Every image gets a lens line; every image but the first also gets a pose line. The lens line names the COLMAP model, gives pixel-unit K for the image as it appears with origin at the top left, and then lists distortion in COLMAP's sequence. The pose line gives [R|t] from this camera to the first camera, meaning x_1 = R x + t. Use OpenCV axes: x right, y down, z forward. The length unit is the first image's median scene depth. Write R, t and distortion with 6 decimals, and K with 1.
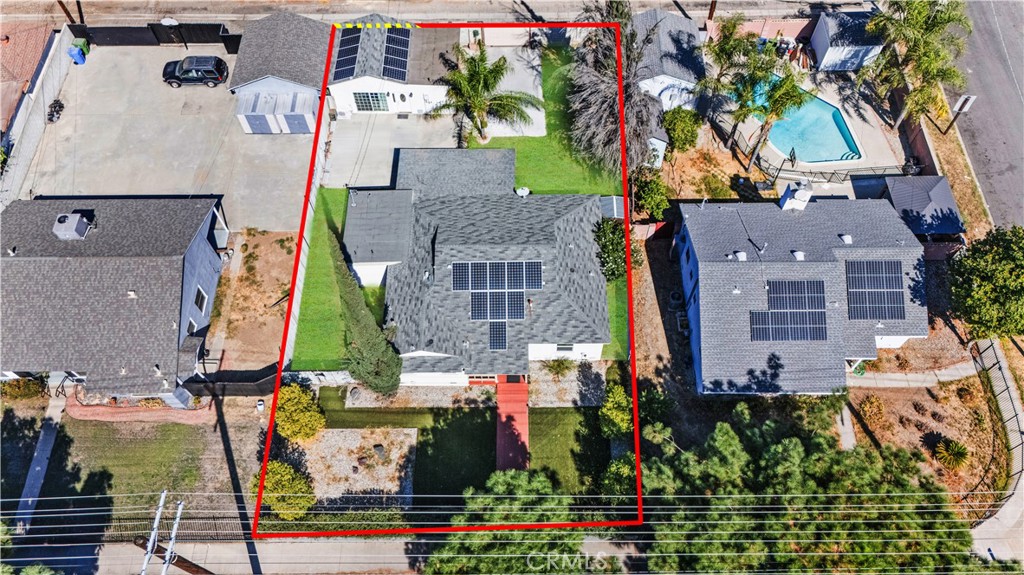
lens RADIAL K [[814.6, 0, 509.3], [0, 814.6, 288.5], [0, 0, 1]] dist [0.068833, 0.002113]
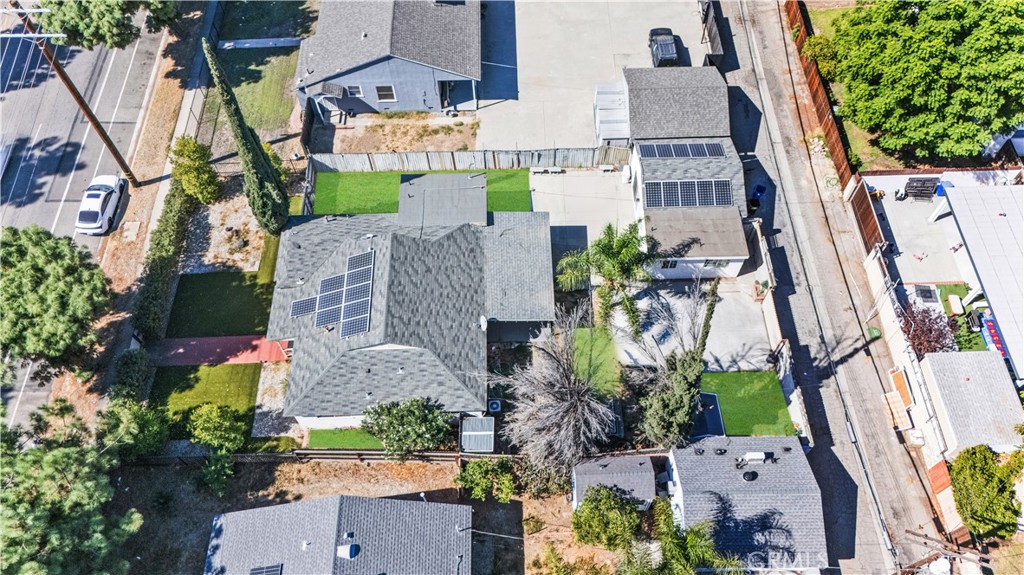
lens RADIAL K [[814.6, 0, 511.9], [0, 814.6, 287.5], [0, 0, 1]] dist [0.068833, 0.002113]
pose [[0.010931, 0.848403, -0.529238, 0.481553], [-0.847886, 0.288428, 0.444858, -0.588786], [0.530066, 0.443871, 0.722502, 0.398433]]
